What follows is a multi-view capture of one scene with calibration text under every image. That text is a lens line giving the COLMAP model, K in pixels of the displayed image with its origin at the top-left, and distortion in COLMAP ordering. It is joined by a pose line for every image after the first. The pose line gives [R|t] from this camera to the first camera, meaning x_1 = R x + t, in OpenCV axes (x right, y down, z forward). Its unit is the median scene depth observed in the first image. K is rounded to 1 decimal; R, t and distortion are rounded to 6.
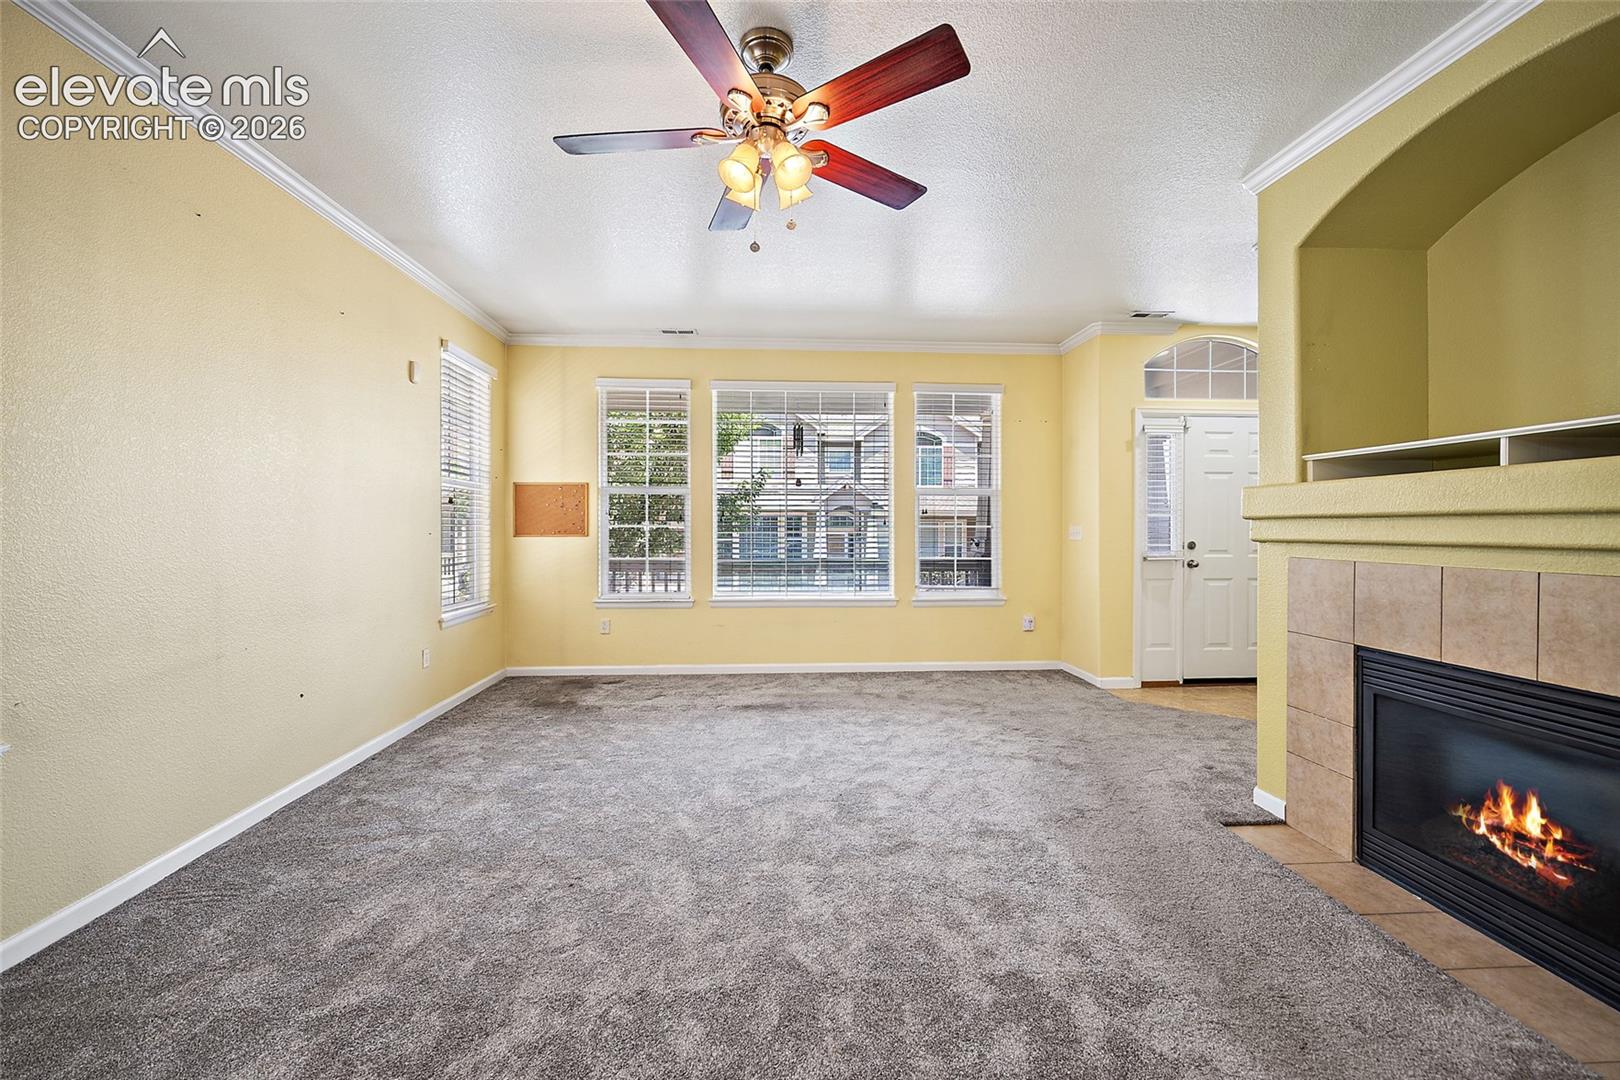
lens RADIAL K [[648.2, 0, 808.2], [0, 648.2, 529.8], [0, 0, 1]] dist [-0.001396, -0.000006]
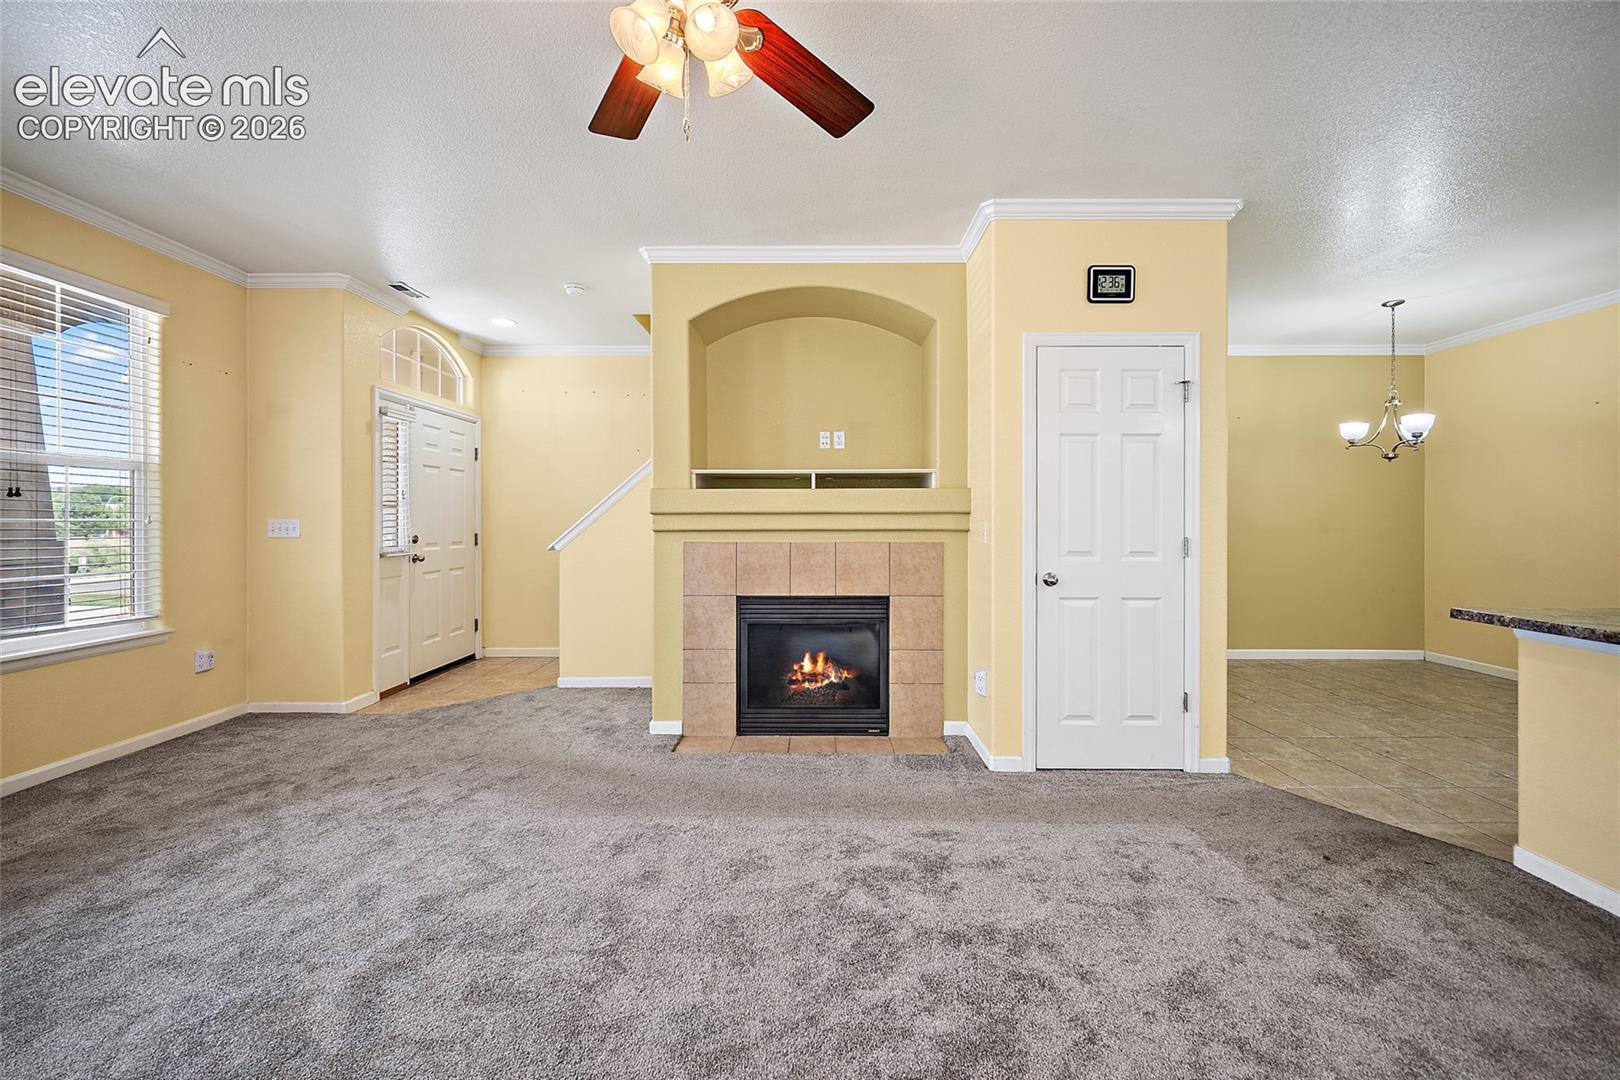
lens RADIAL K [[647.5, 0, 808.0], [0, 647.5, 517.8], [0, 0, 1]] dist [-0.003141, -0.000483]
pose [[0.077195, 0.001146, 0.997015, -0.530265], [0.005932, 0.999981, -0.001609, -0.004500], [-0.996998, 0.006038, 0.077186, 0.547185]]
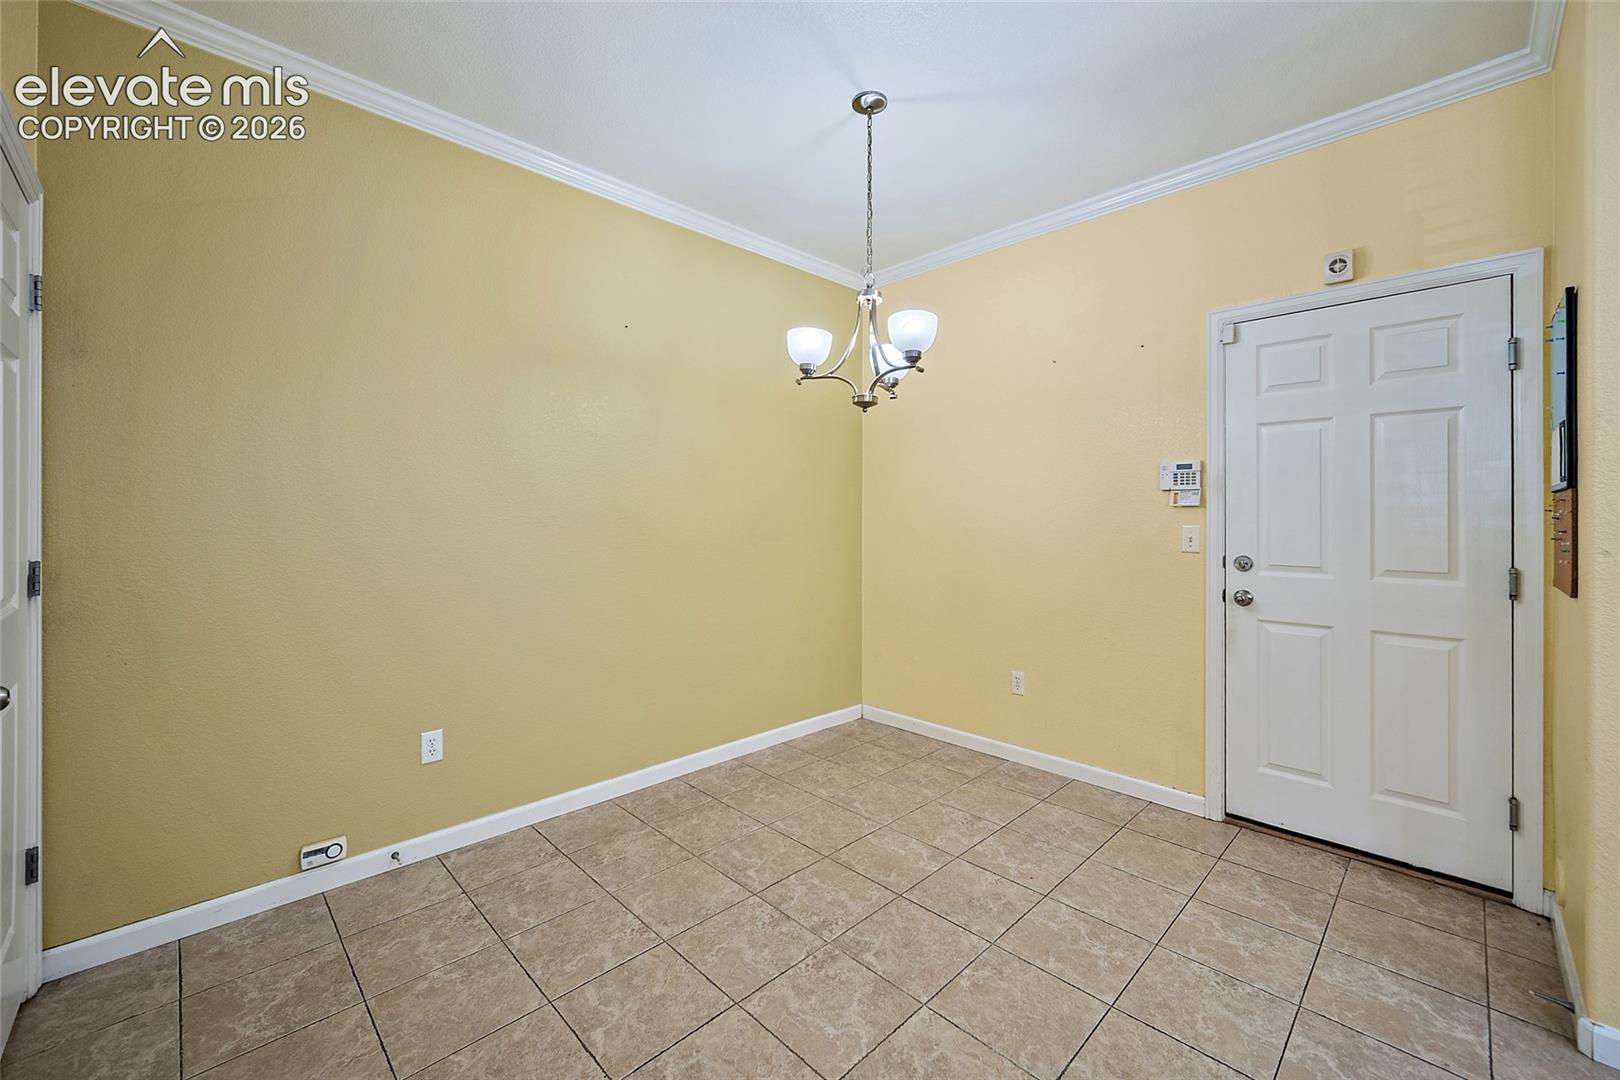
lens RADIAL K [[647.5, 0, 808.0], [0, 647.5, 517.8], [0, 0, 1]] dist [-0.003141, -0.000483]
pose [[-0.646828, -0.005121, 0.762619, 0.504811], [0.001252, 0.999969, 0.007776, -0.010278], [-0.762635, 0.005984, -0.646801, -0.124084]]
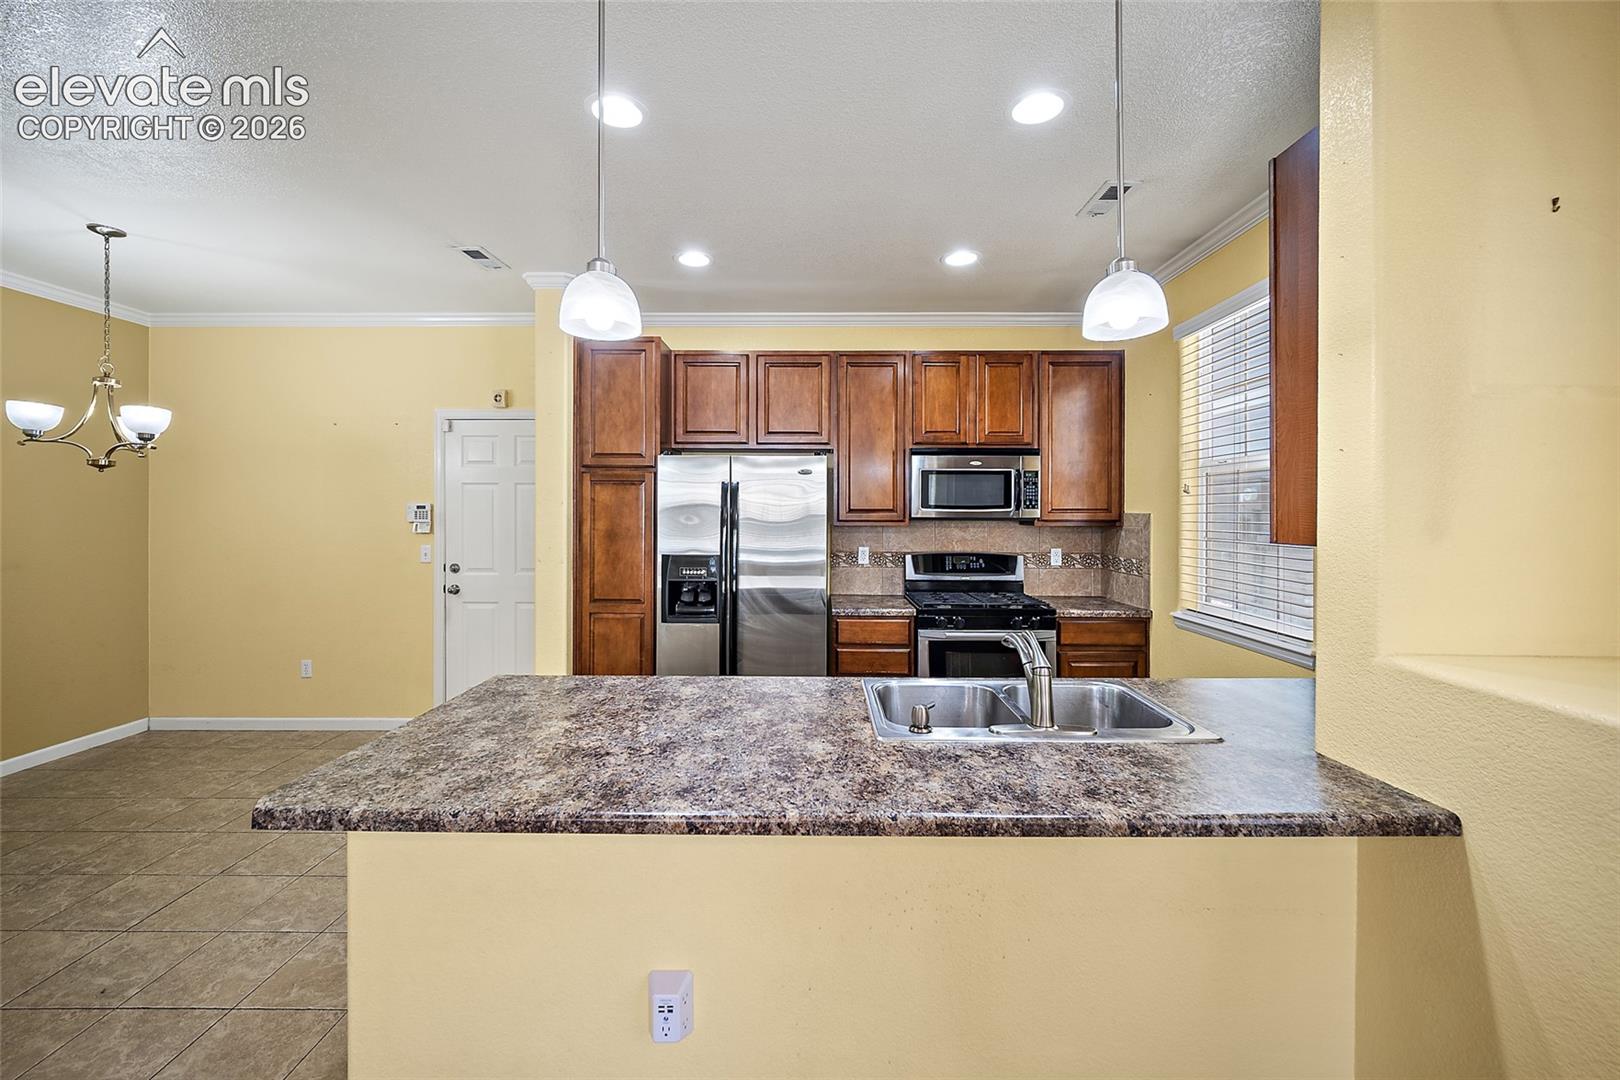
lens RADIAL K [[646.4, 0, 814.5], [0, 646.4, 512.9], [0, 0, 1]] dist [-0.002903, 0.000546]
pose [[-0.997519, -0.002980, 0.070329, -0.087985], [-0.002334, 0.999954, 0.009262, -0.076877], [-0.070354, 0.009075, -0.997481, 0.220463]]
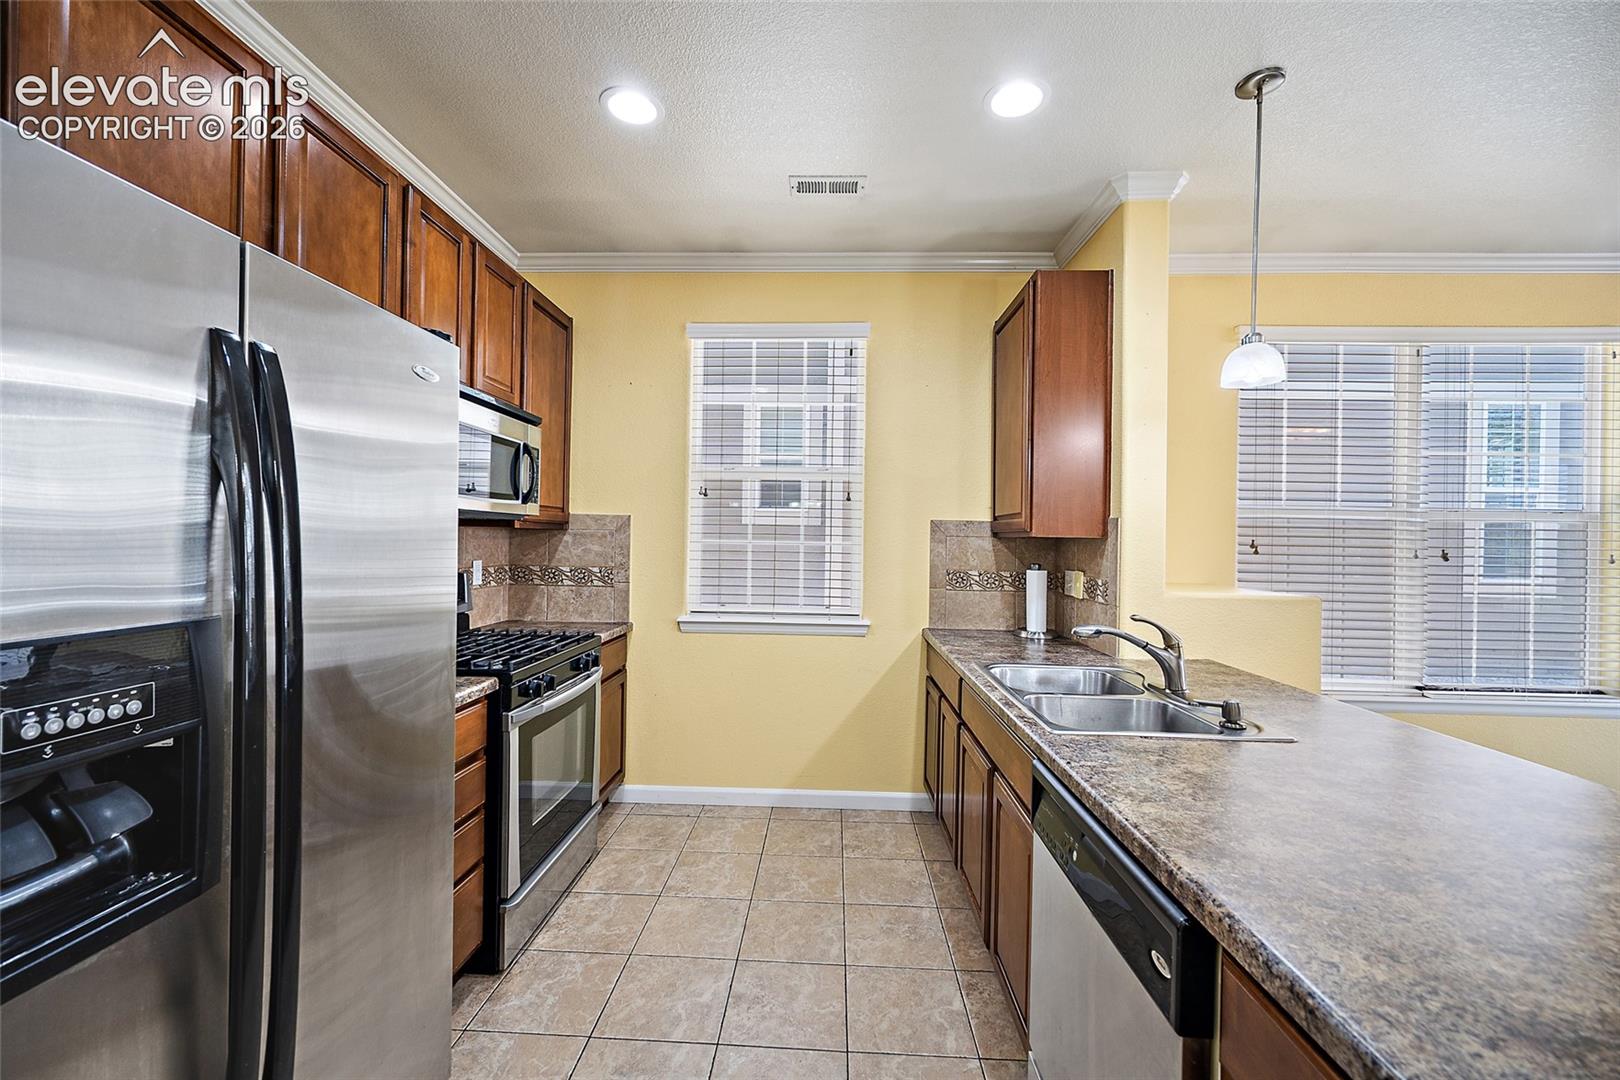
lens RADIAL K [[641.4, 0, 805.4], [0, 641.4, 542.5], [0, 0, 1]] dist [-0.002341, -0.000168]
pose [[-0.107709, 0.002395, -0.994180, 0.405764], [-0.024864, 0.999678, 0.005102, -0.033487], [0.993871, 0.025269, -0.107615, -0.601396]]
